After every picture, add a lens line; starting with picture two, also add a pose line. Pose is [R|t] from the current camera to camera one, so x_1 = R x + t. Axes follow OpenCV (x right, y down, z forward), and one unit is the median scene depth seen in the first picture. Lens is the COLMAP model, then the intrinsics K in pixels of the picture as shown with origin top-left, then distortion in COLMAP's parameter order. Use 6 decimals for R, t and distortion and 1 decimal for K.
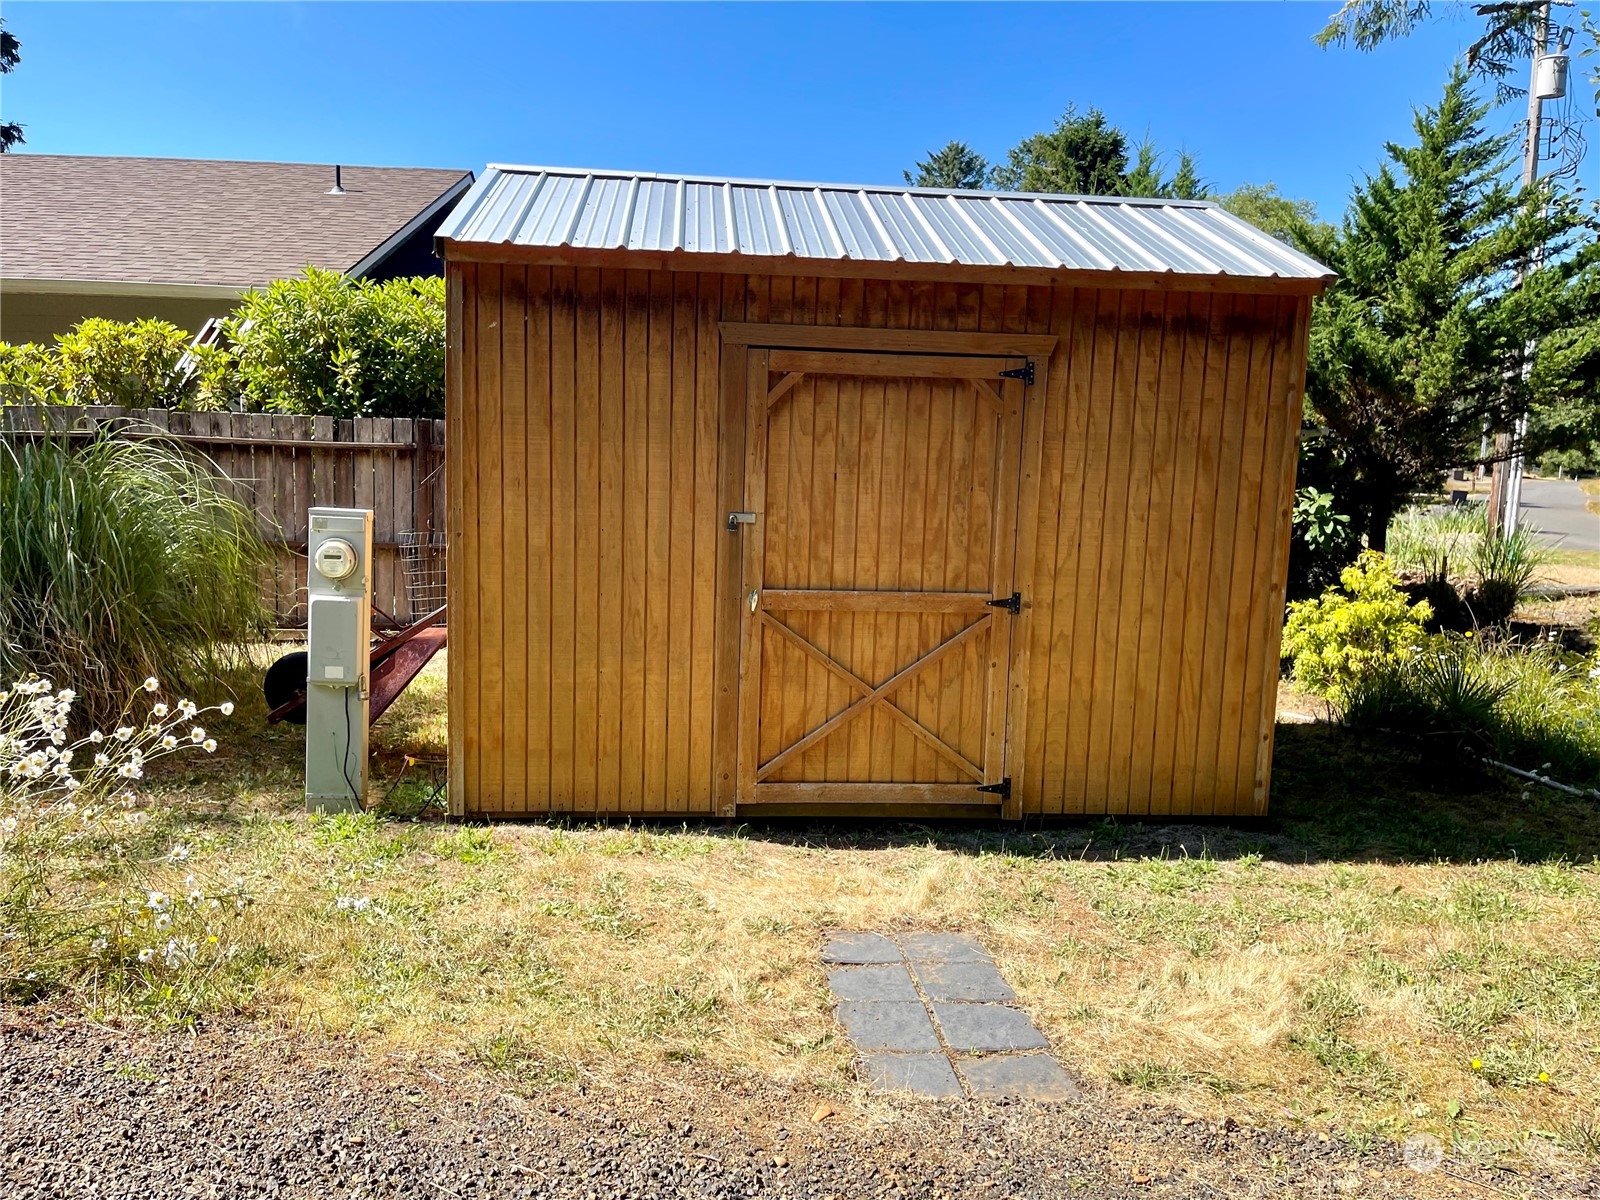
lens RADIAL K [[1210.9, 0, 802.8], [0, 1210.9, 583.1], [0, 0, 1]] dist [0.096373, -0.120162]
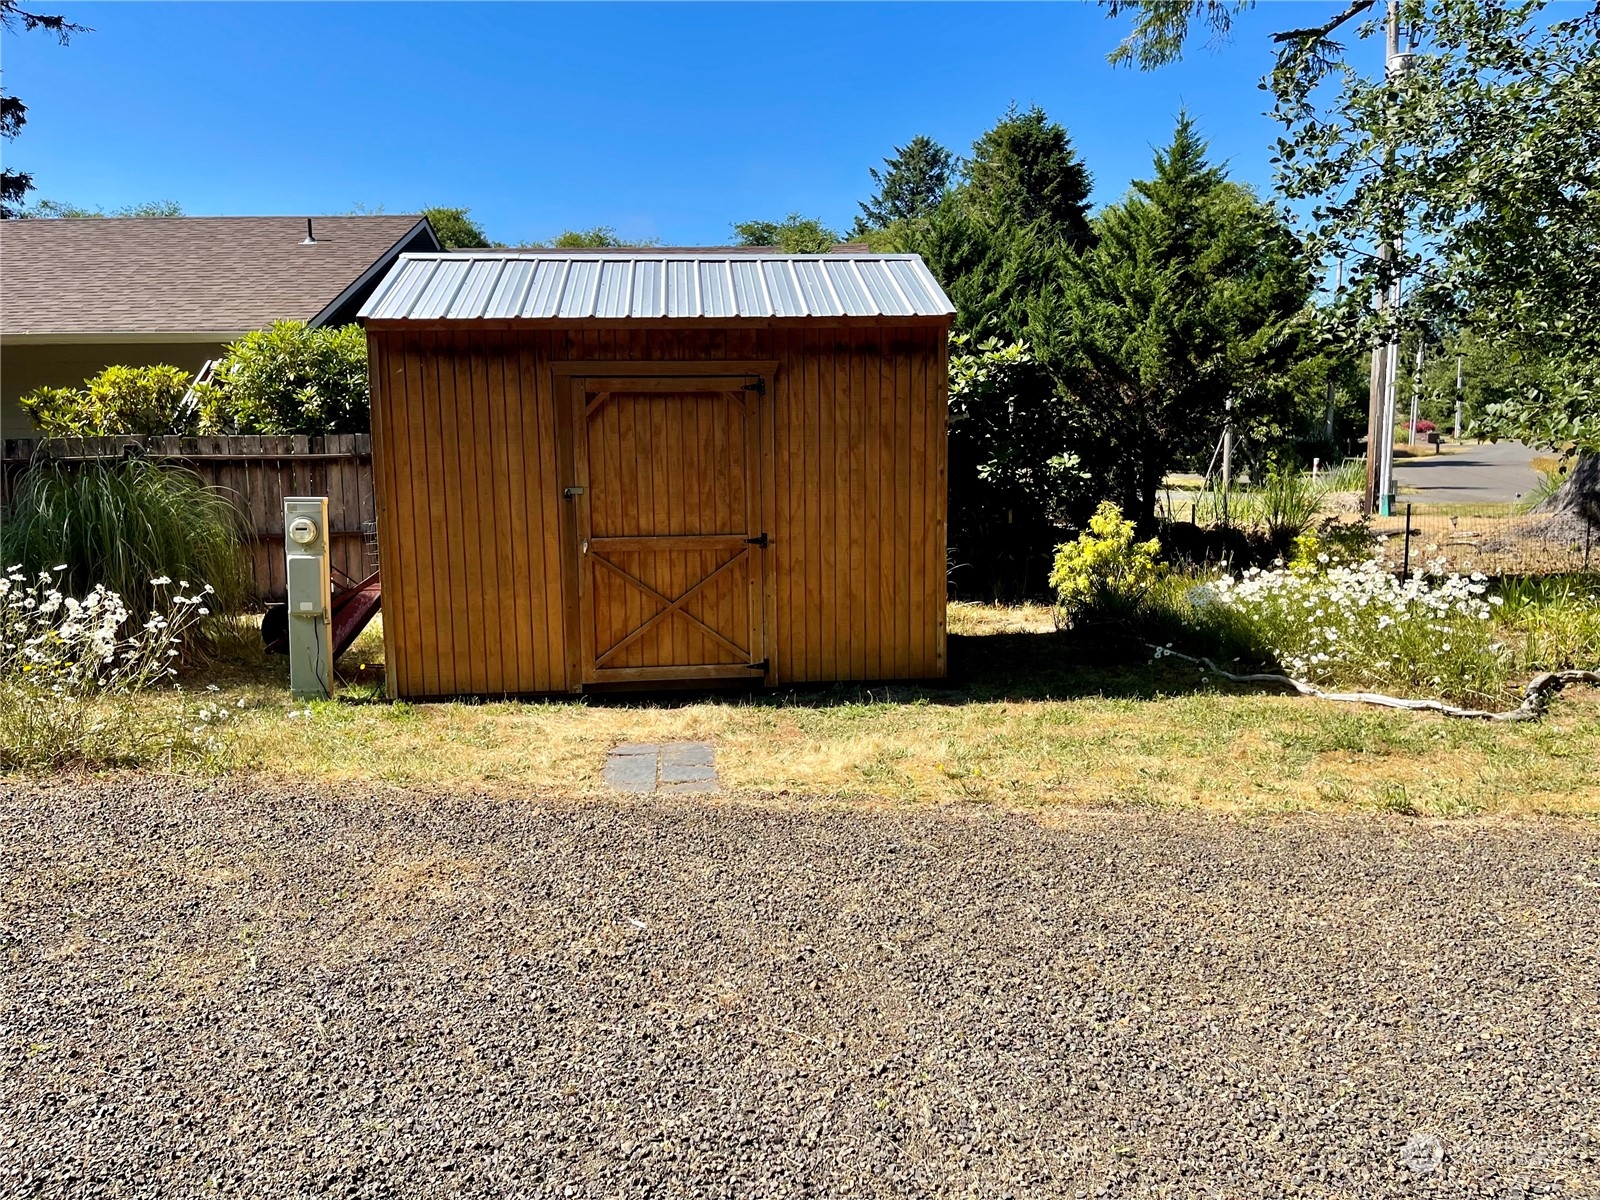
lens RADIAL K [[1217.6, 0, 798.7], [0, 1217.6, 572.8], [0, 0, 1]] dist [0.097751, -0.117814]
pose [[0.998879, -0.046991, -0.005640, 0.224304], [0.046968, 0.998887, -0.004288, 0.064636], [0.005835, 0.004018, 0.999975, -0.492896]]
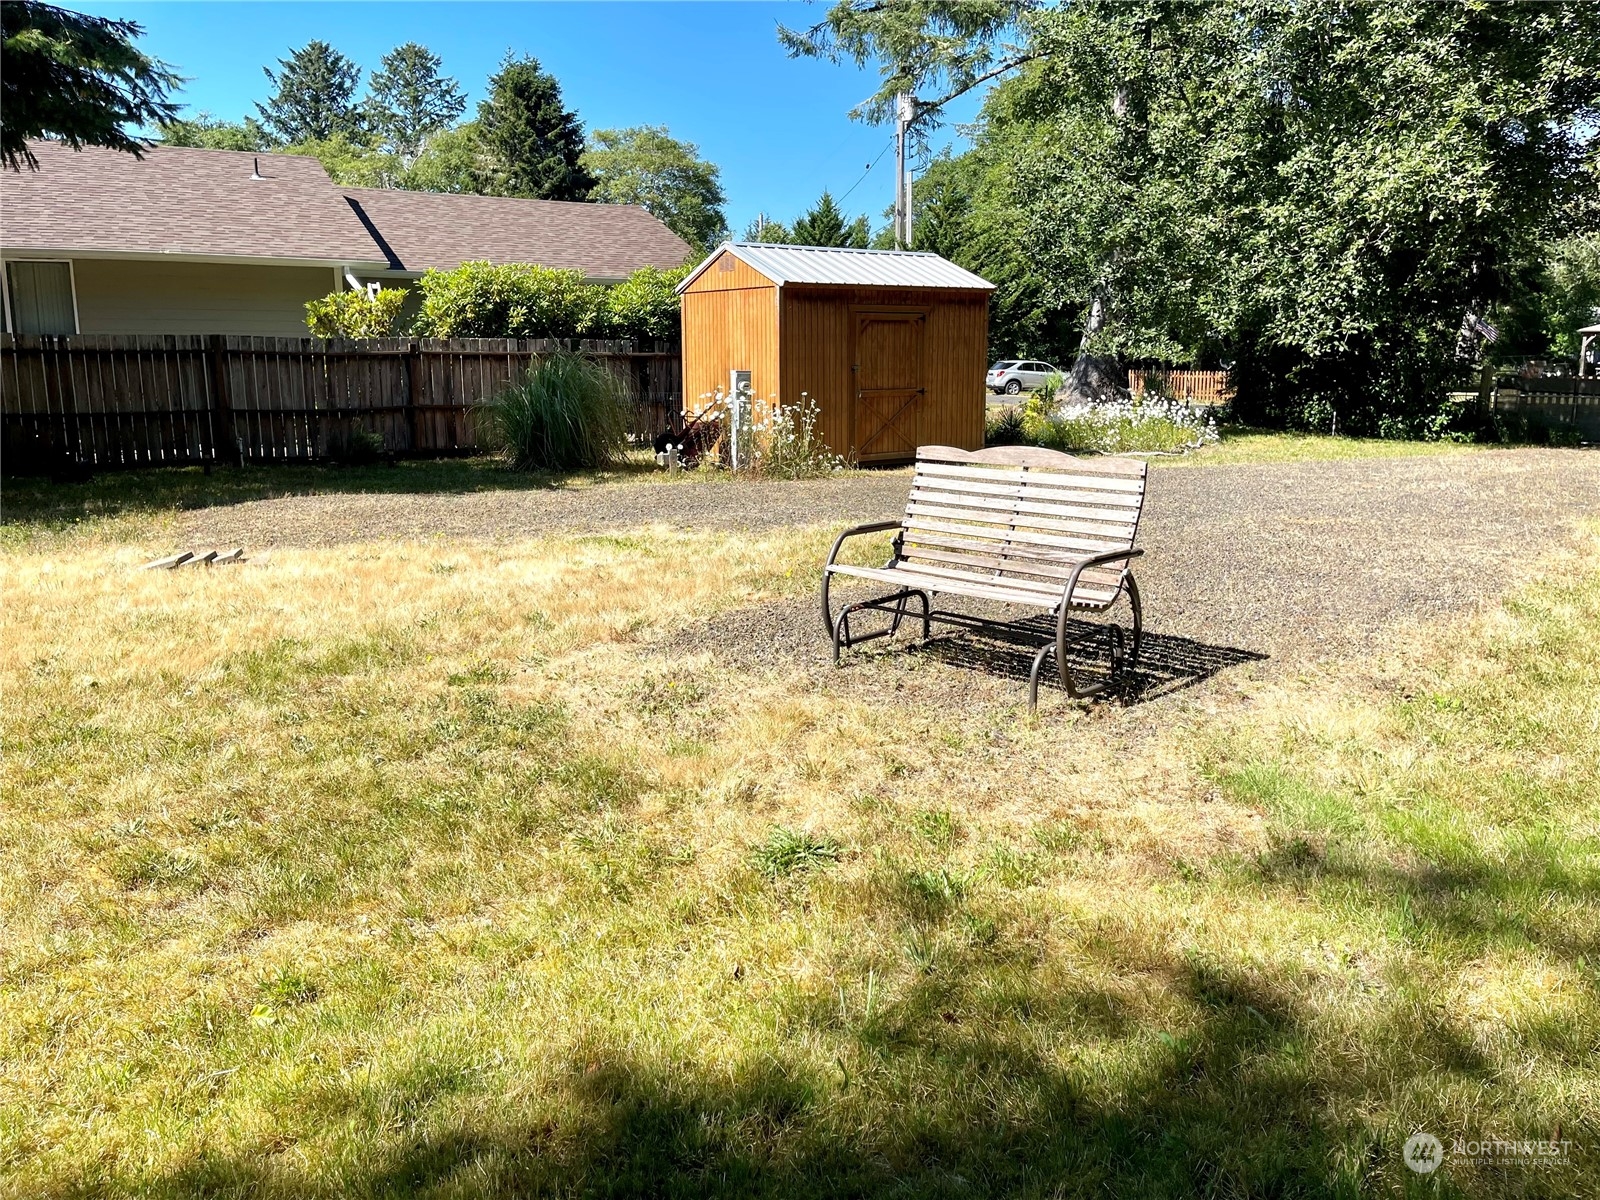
lens RADIAL K [[1217.6, 0, 798.7], [0, 1217.6, 572.8], [0, 0, 1]] dist [0.097751, -0.117814]
pose [[0.863827, -0.123642, 0.488380, -1.732496], [0.089220, 0.991638, 0.093243, 0.160873], [-0.495825, -0.036973, 0.867635, -1.638679]]
